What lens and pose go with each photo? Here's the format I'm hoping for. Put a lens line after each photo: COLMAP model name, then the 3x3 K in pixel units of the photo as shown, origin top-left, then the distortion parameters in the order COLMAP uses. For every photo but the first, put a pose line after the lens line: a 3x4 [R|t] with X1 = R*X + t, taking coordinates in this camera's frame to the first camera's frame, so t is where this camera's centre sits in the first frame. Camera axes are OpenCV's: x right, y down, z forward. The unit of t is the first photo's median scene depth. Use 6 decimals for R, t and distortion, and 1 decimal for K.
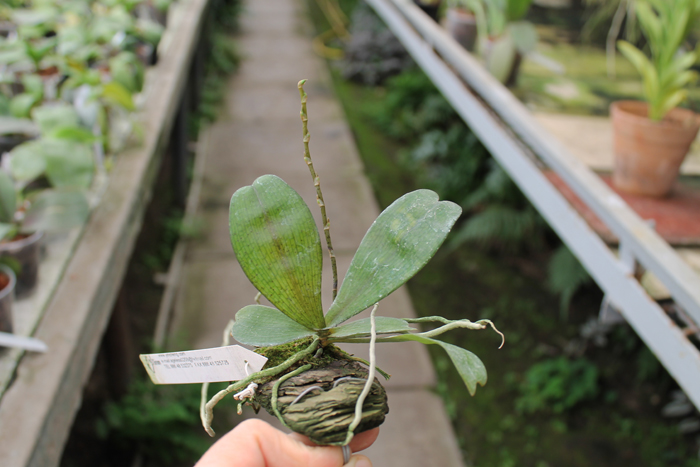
lens RADIAL K [[758.6, 0, 353.9], [0, 758.6, 221.1], [0, 0, 1]] dist [-0.065485, 0.014274]
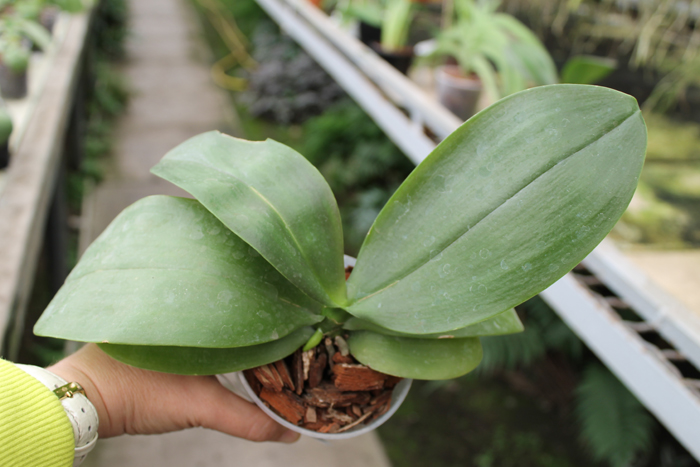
lens RADIAL K [[744.0, 0, 350.0], [0, 744.0, 233.5], [0, 0, 1]] dist [-0.075693, 0.006771]
pose [[0.989441, -0.043785, 0.138167, -0.026393], [0.042033, 0.998995, 0.015574, -0.064350], [-0.138710, -0.009602, 0.990286, 0.147715]]
